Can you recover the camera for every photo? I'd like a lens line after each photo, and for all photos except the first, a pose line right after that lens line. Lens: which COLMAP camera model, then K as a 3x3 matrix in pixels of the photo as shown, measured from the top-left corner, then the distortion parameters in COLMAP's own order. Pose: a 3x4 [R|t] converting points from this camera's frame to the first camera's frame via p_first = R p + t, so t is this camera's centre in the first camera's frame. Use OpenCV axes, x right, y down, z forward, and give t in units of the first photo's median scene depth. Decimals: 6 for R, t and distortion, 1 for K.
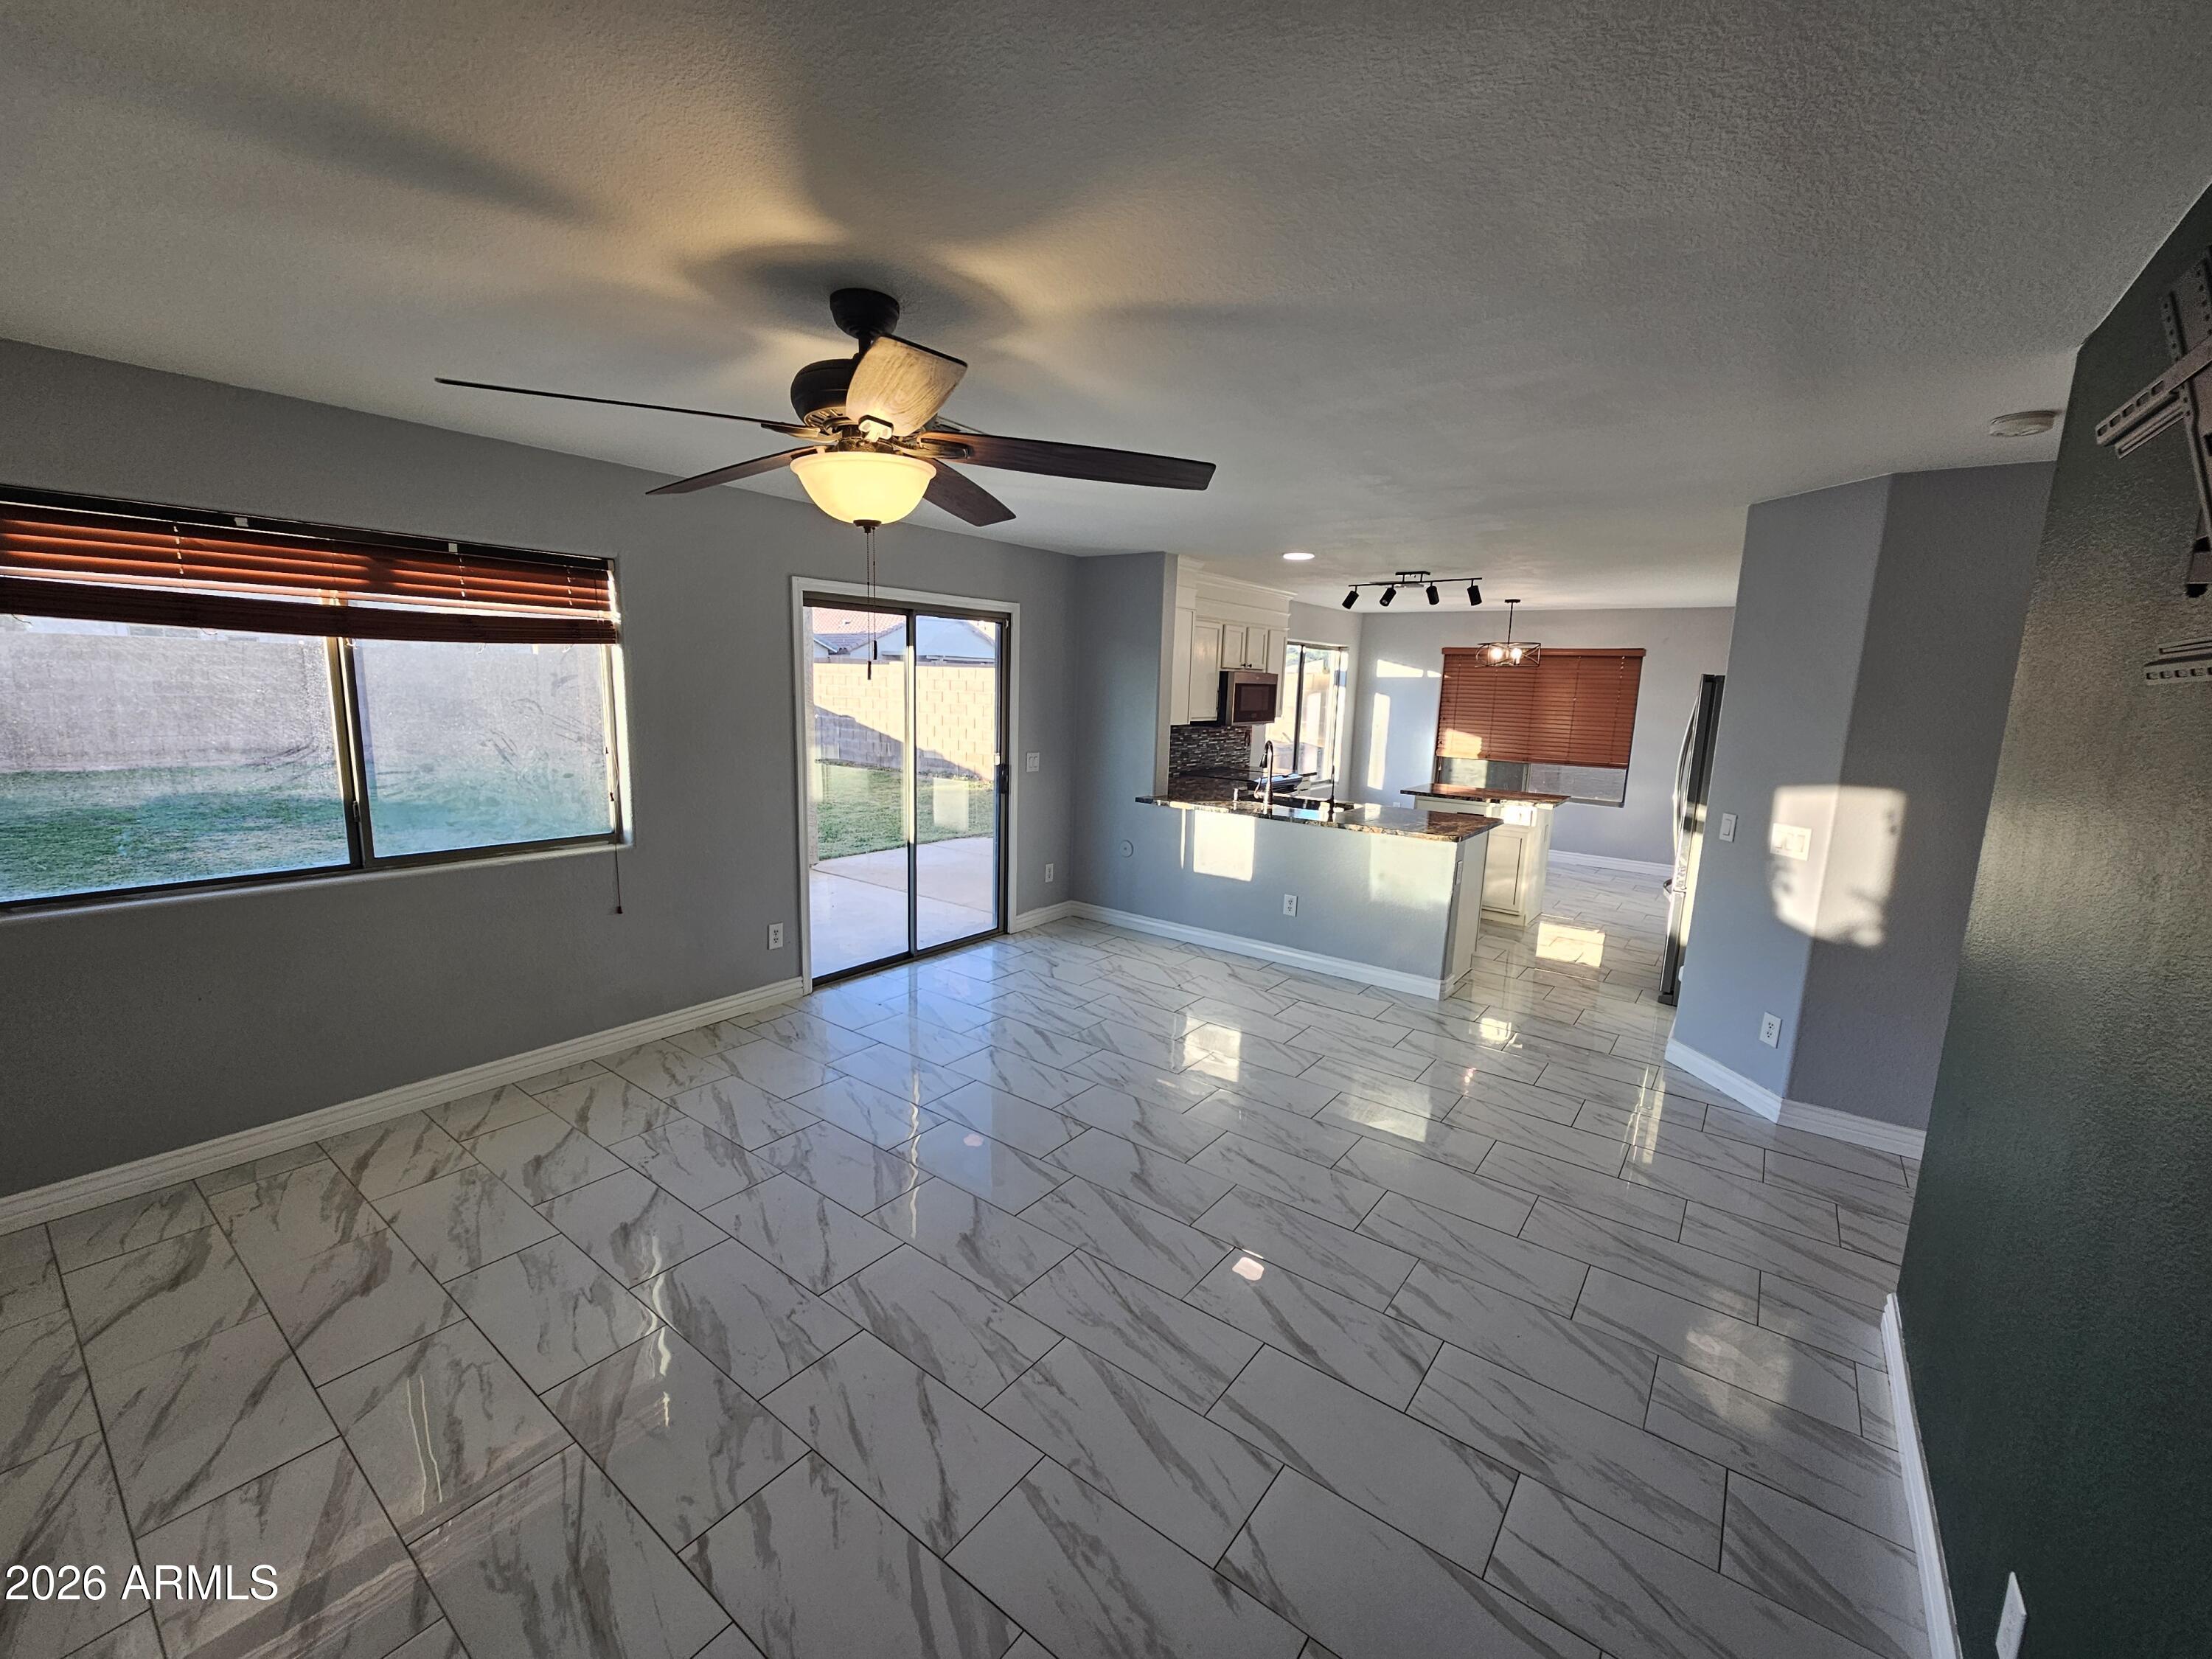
lens RADIAL K [[912.8, 0, 1099.2], [0, 912.8, 829.3], [0, 0, 1]] dist [-0.002089, 0.001111]
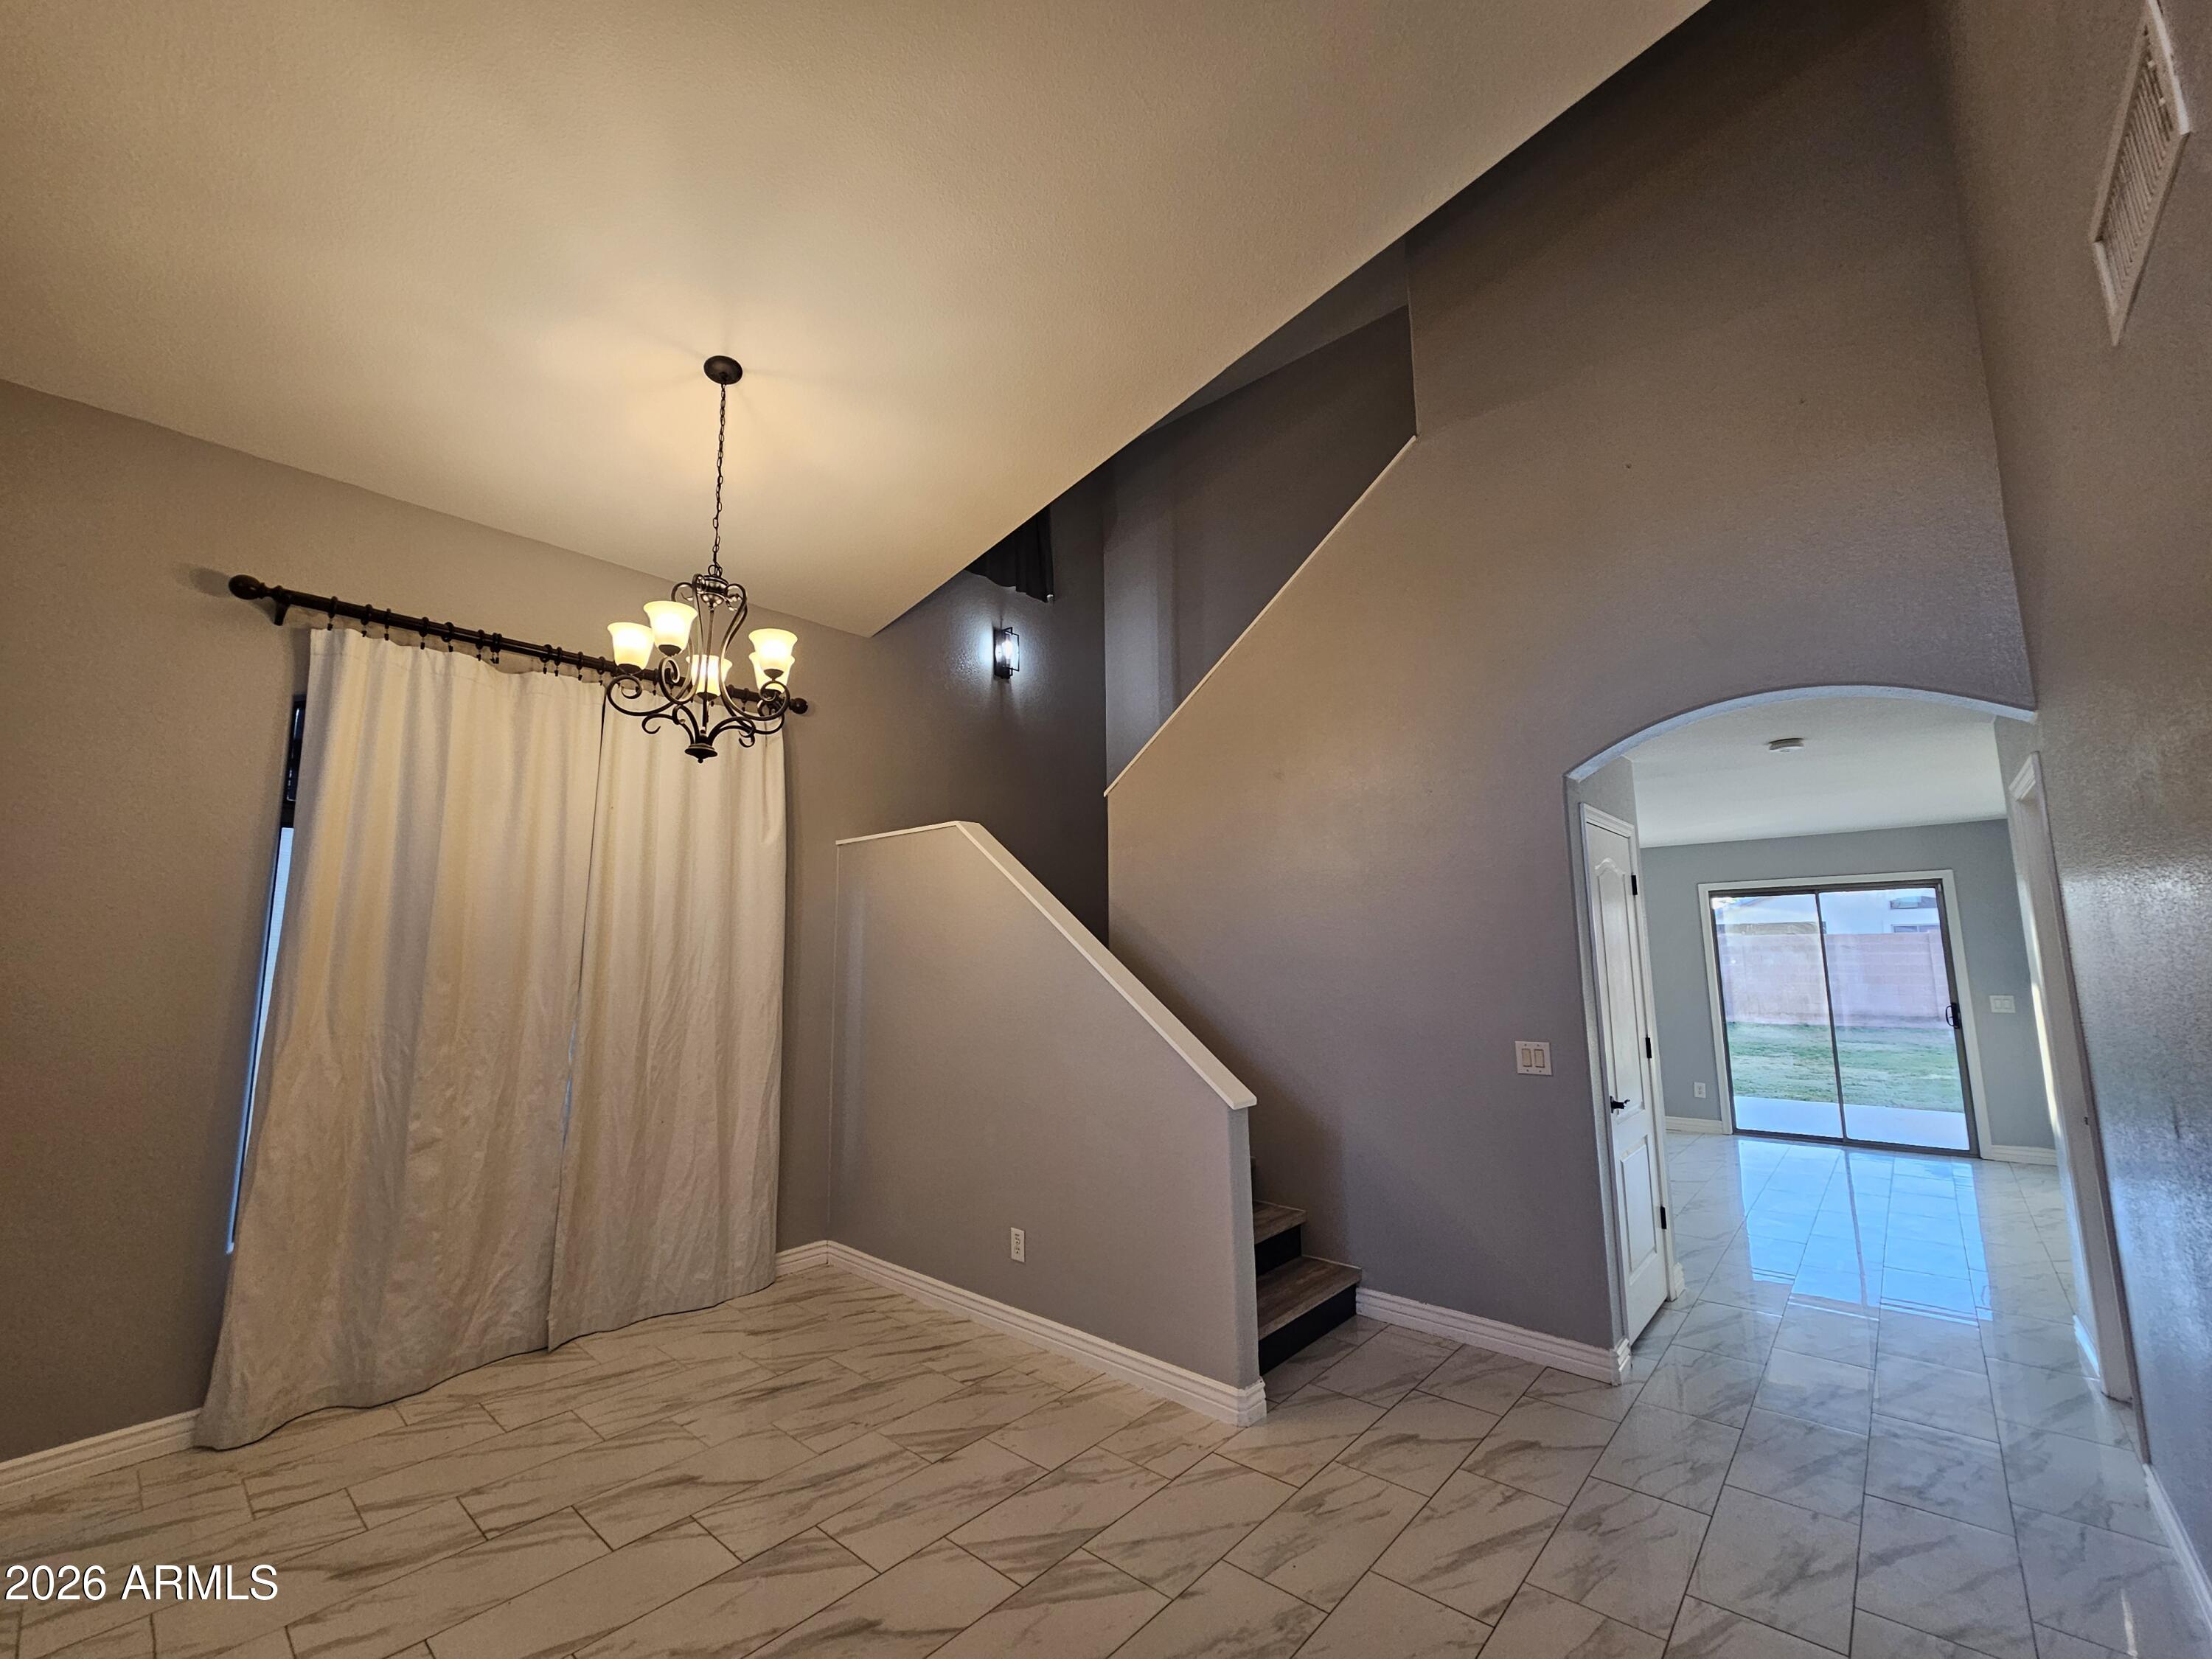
lens RADIAL K [[912.8, 0, 1093.8], [0, 912.8, 828.8], [0, 0, 1]] dist [-0.002089, 0.001111]
pose [[-0.086004, -0.168220, -0.981991, 2.105859], [-0.155743, 0.975795, -0.153519, 0.112324], [0.984046, 0.139735, -0.110121, -0.002868]]
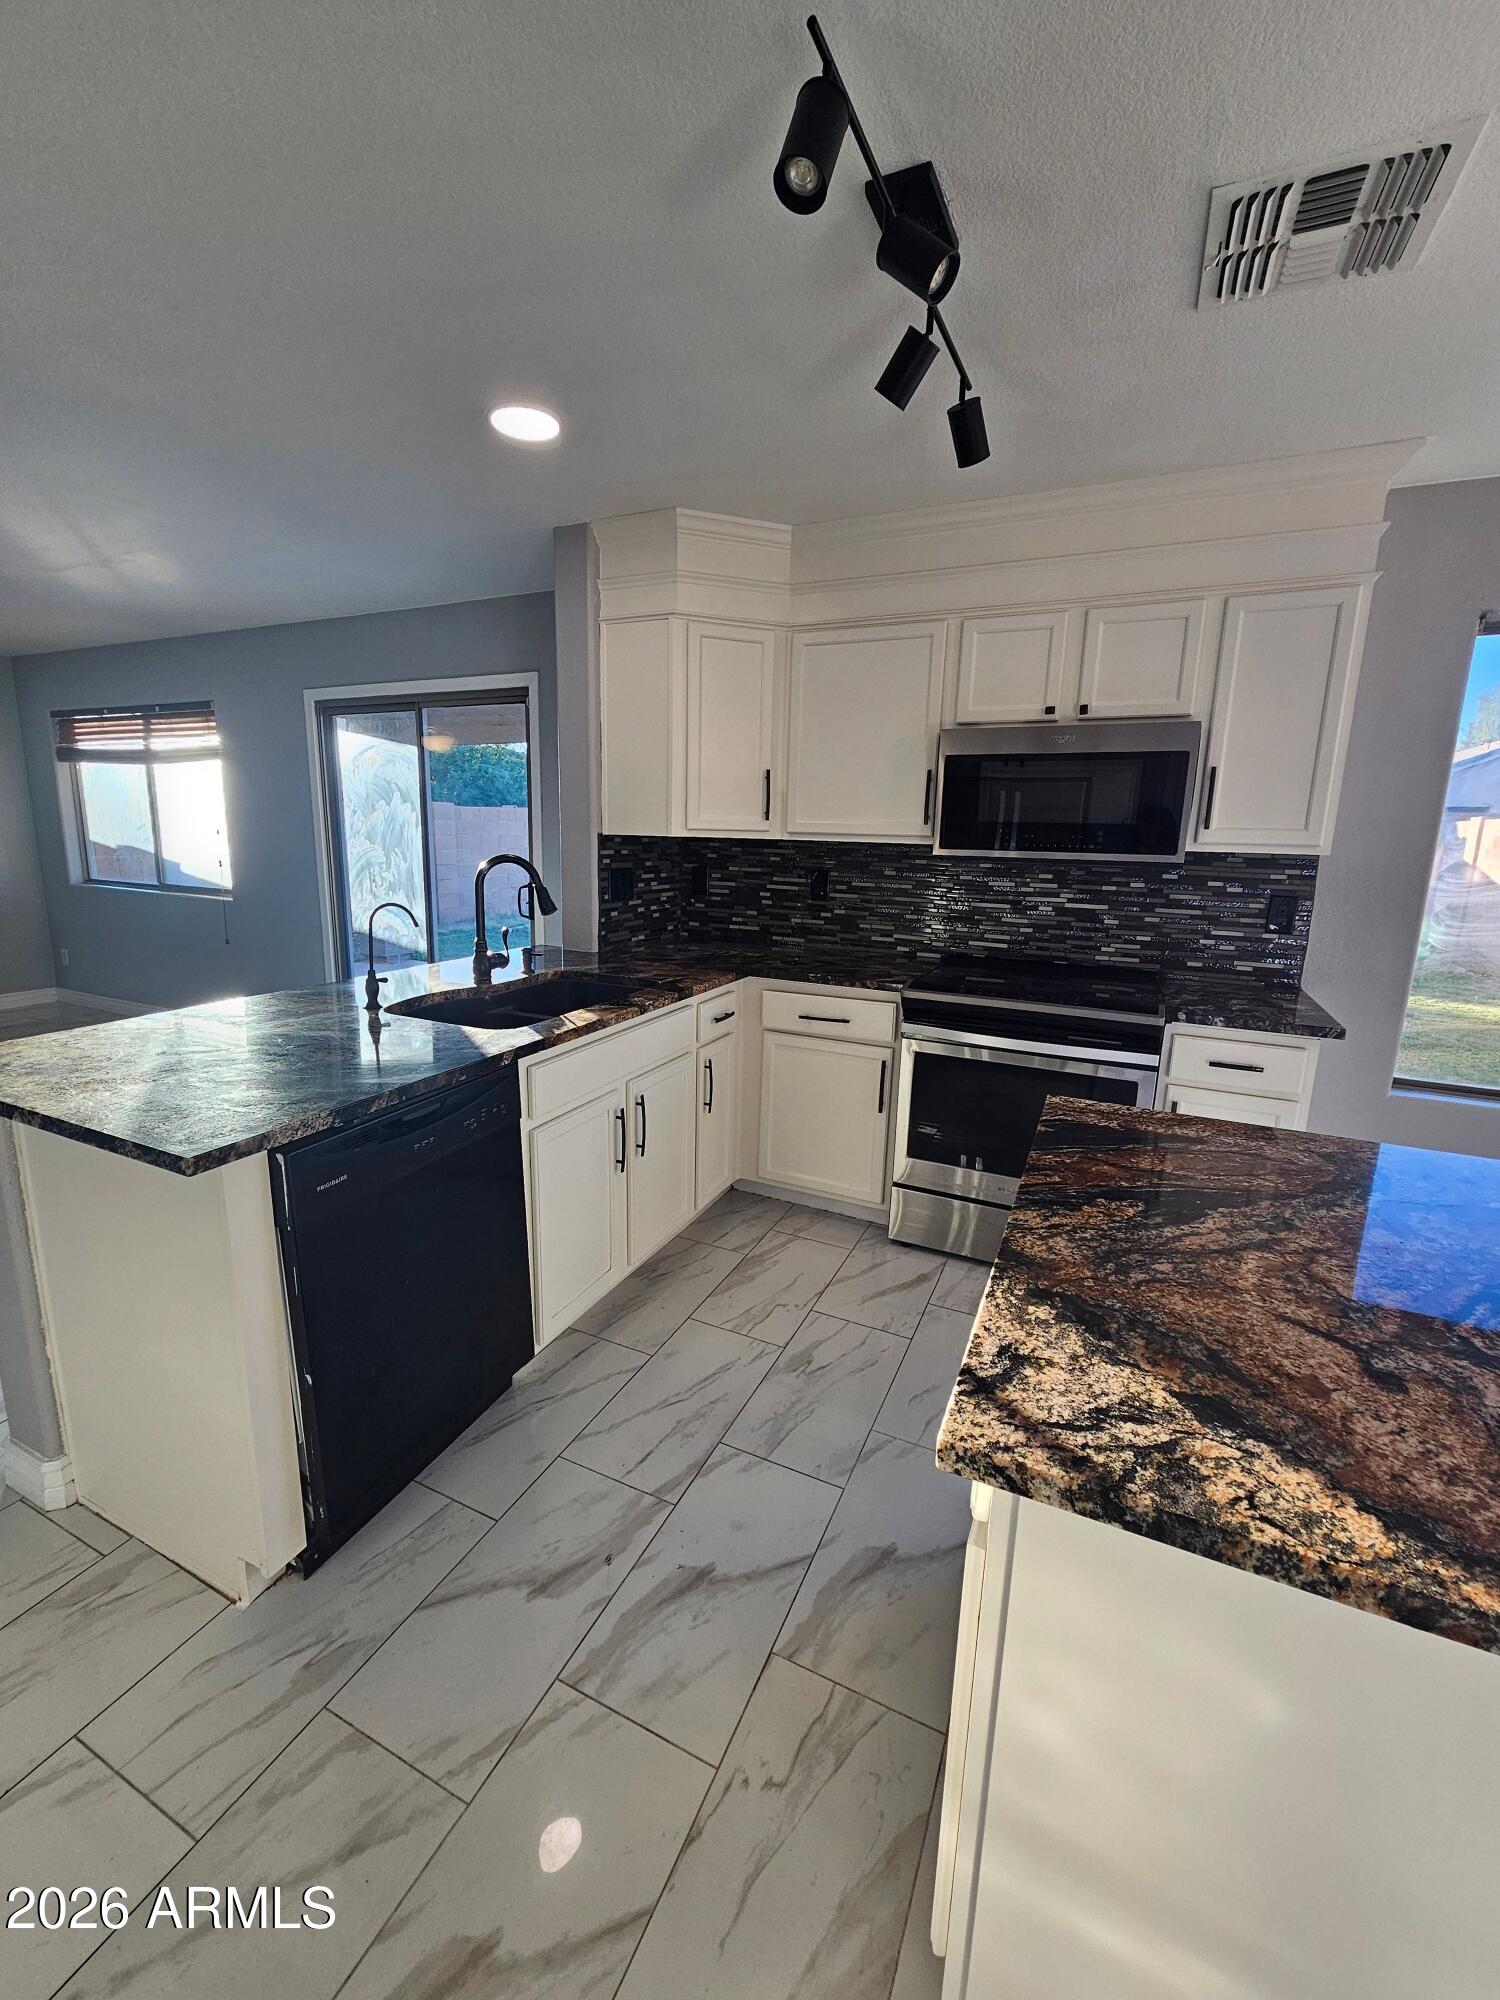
lens RADIAL K [[825.3, 0, 739.1], [0, 825.3, 993.7], [0, 0, 1]] dist [-0.002089, 0.001111]
pose [[0.198408, 0.166924, -0.965800, 1.136021], [-0.177575, 0.975205, 0.132069, -0.183660], [0.963899, 0.145298, 0.223130, 1.811901]]
